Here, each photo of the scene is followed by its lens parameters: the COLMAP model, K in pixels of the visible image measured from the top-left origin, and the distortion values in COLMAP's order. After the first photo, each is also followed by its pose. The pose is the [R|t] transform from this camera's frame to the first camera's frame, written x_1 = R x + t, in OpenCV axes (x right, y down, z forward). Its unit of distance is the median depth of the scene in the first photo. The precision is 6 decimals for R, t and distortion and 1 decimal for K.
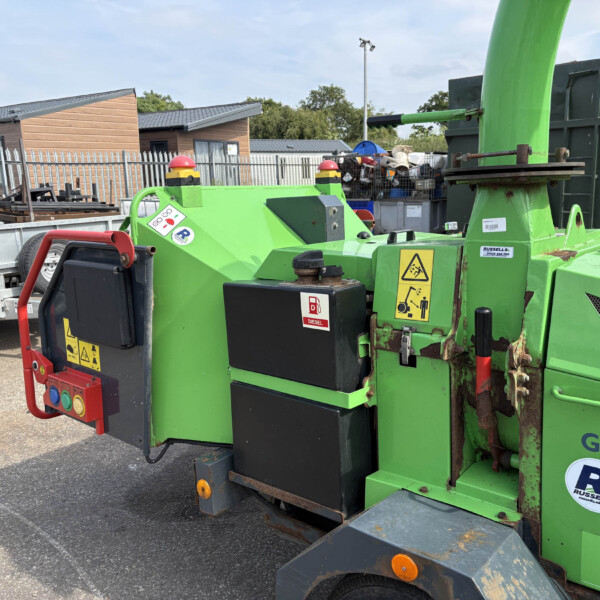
lens RADIAL K [[607.4, 0, 302.4], [0, 607.4, 300.3], [0, 0, 1]] dist [0.031607, 0.002158]
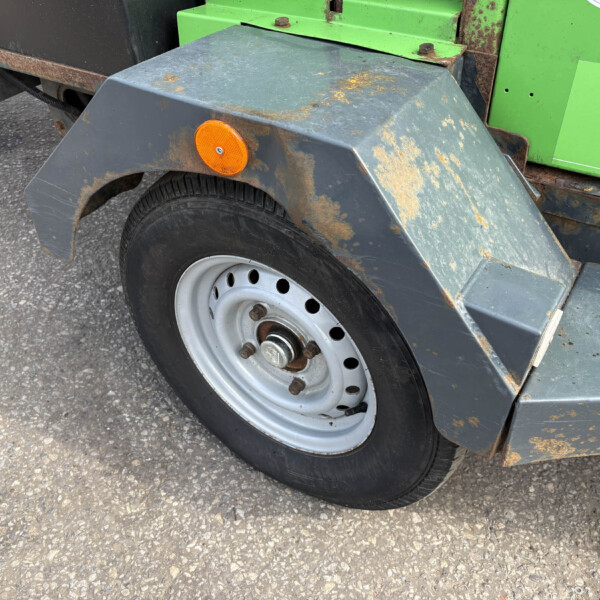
lens RADIAL K [[607.4, 0, 302.4], [0, 607.4, 300.3], [0, 0, 1]] dist [0.031607, 0.002158]
pose [[0.990628, -0.078511, 0.111766, 0.161787], [0.009972, 0.857673, 0.514099, 0.284839], [-0.136221, -0.508166, 0.850418, 0.508346]]
